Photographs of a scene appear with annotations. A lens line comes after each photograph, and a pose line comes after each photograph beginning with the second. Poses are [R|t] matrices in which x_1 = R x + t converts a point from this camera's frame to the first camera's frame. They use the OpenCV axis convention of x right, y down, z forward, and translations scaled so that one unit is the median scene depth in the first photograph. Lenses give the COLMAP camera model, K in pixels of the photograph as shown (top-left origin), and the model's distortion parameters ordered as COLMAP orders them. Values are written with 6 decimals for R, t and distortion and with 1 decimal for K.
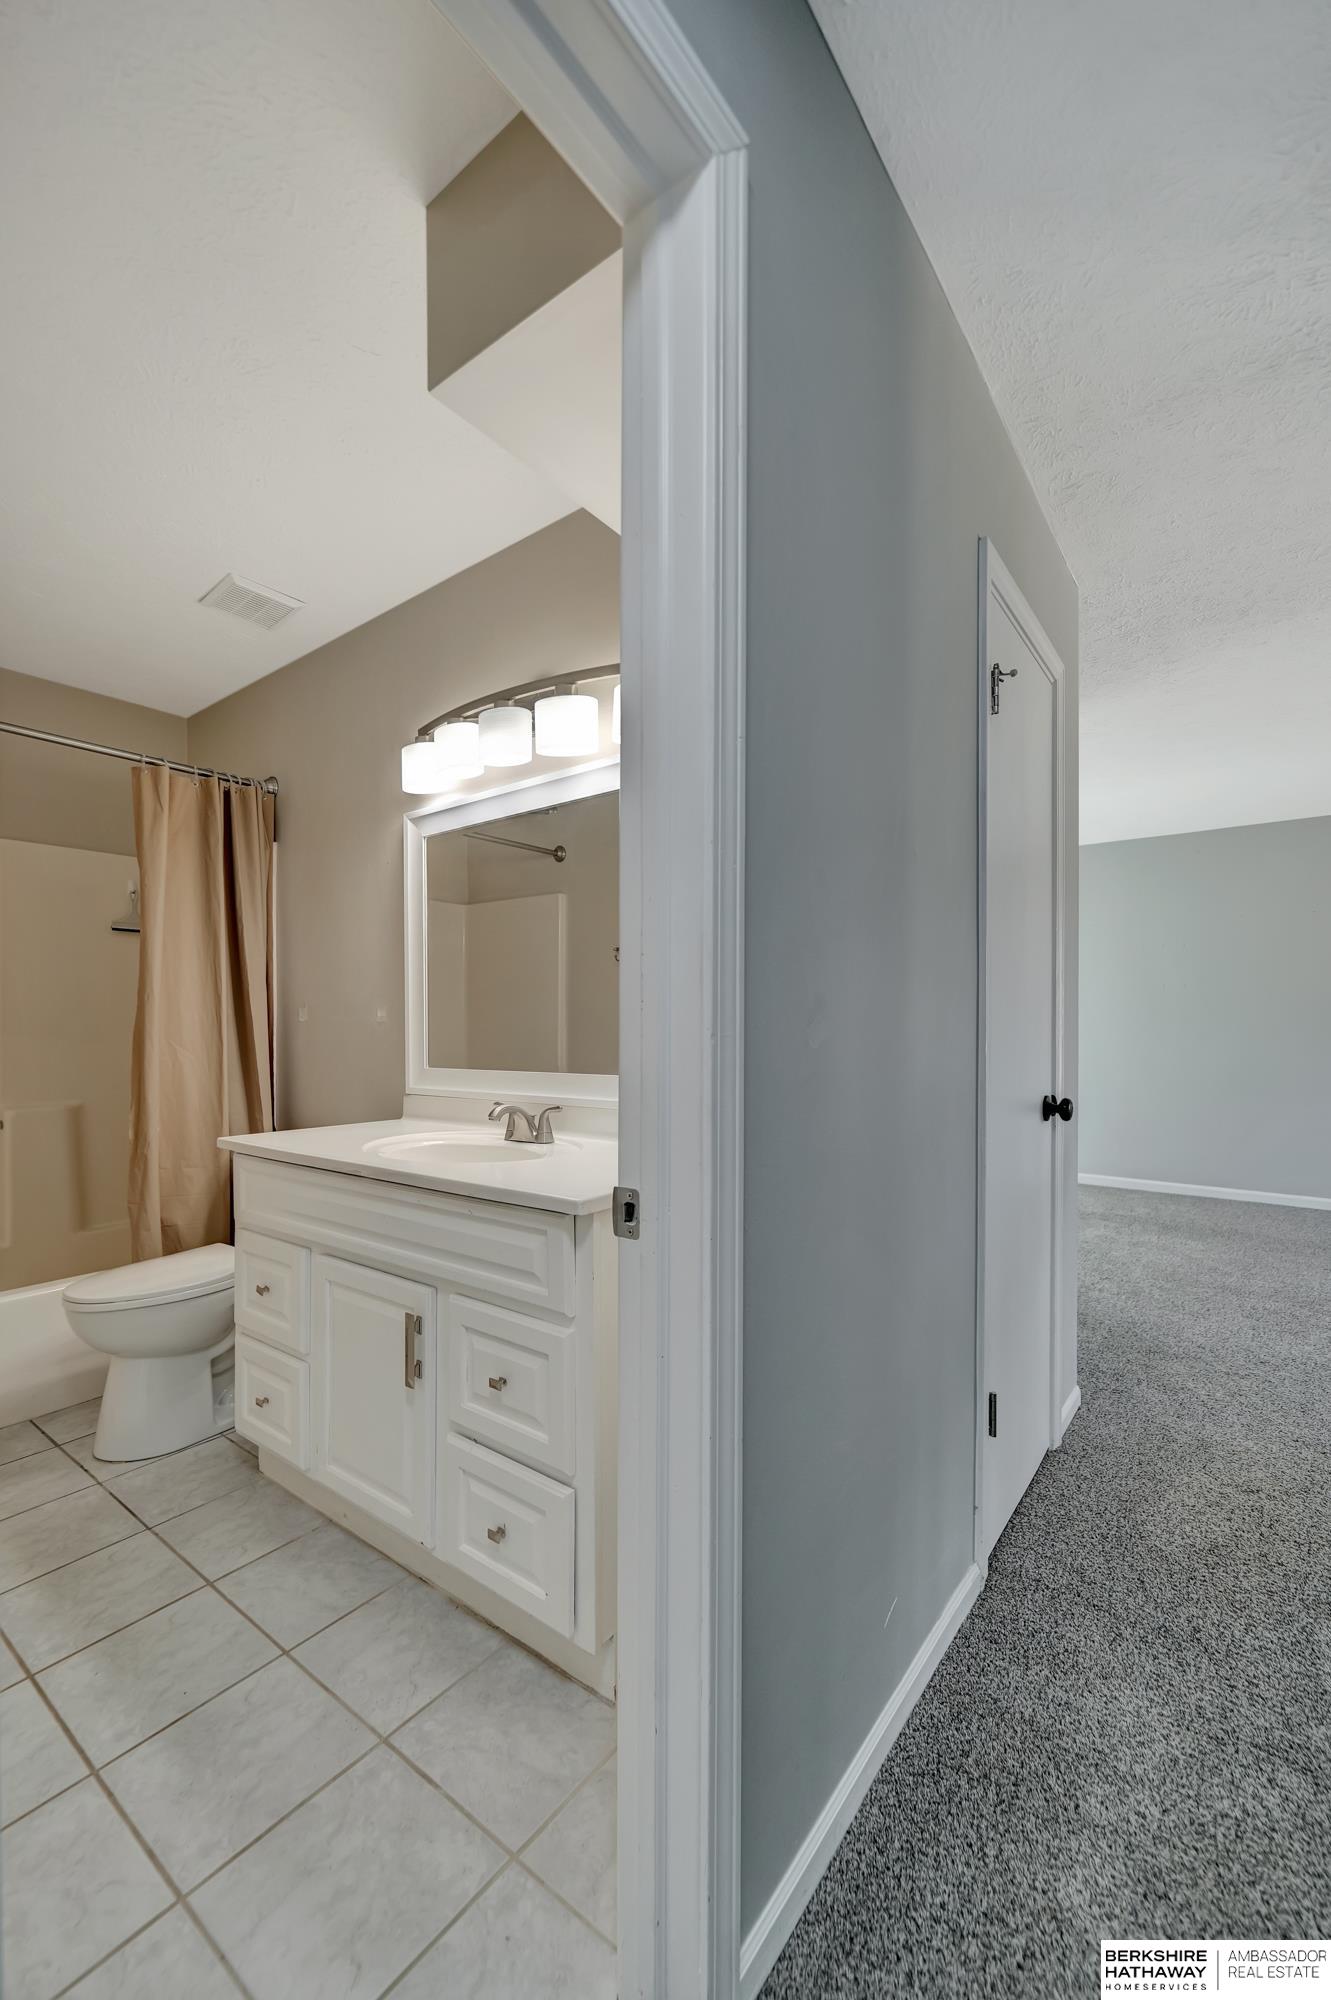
lens RADIAL K [[816.3, 0, 658.2], [0, 816.3, 1040.5], [0, 0, 1]] dist [0.000521, -0.000062]
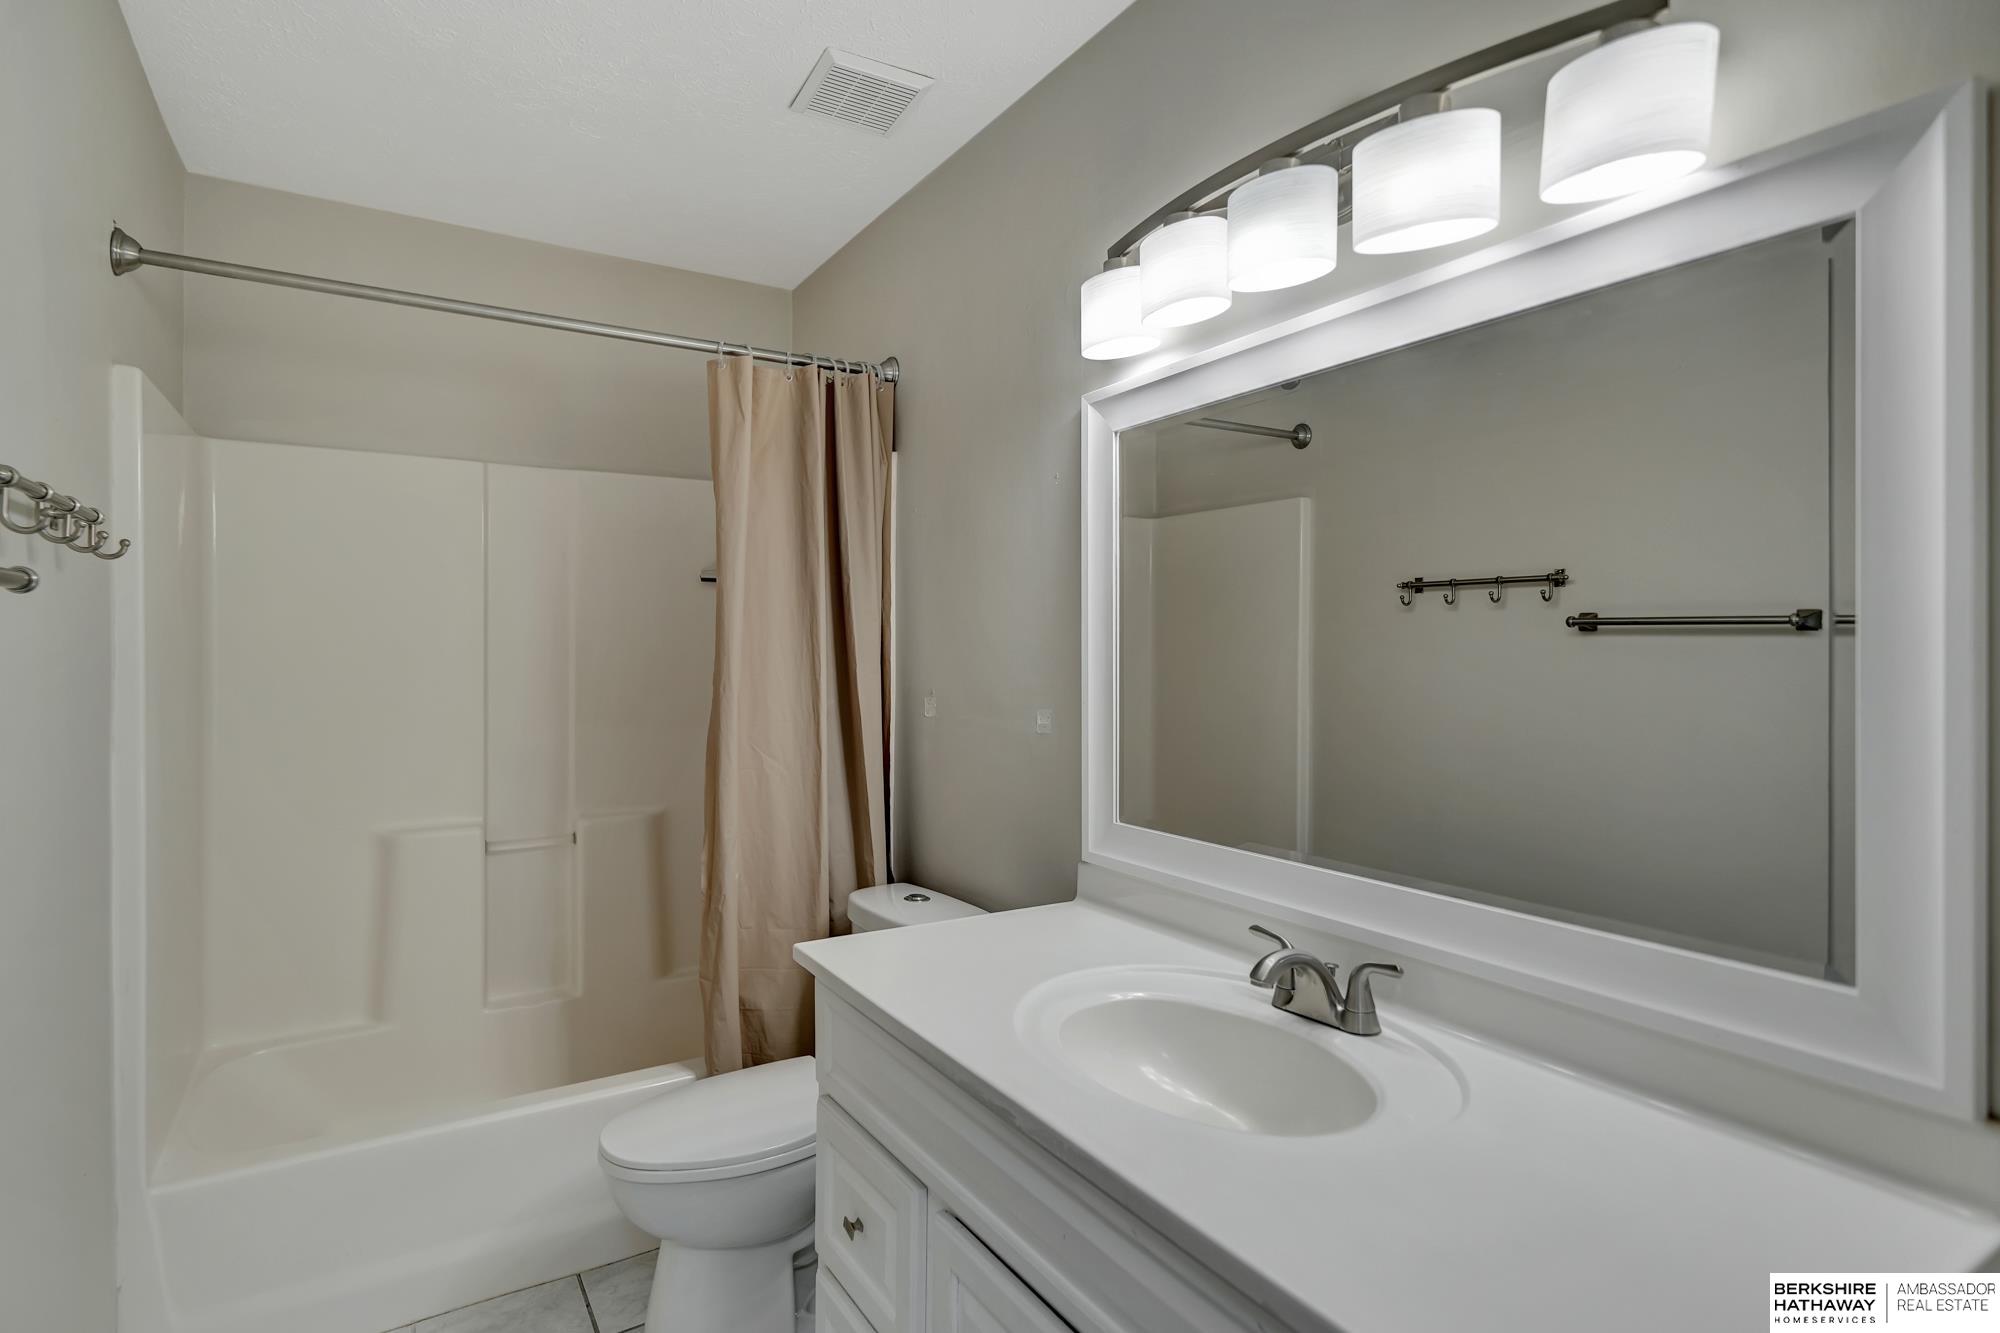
lens RADIAL K [[1043.9, 0, 999.1], [0, 1043.9, 660.7], [0, 0, 1]] dist [0.002428, -0.000970]
pose [[0.937122, 0.003791, -0.348981, -0.099672], [-0.007414, 0.999932, -0.009047, -0.074564], [0.348923, 0.011066, 0.937086, 0.259917]]
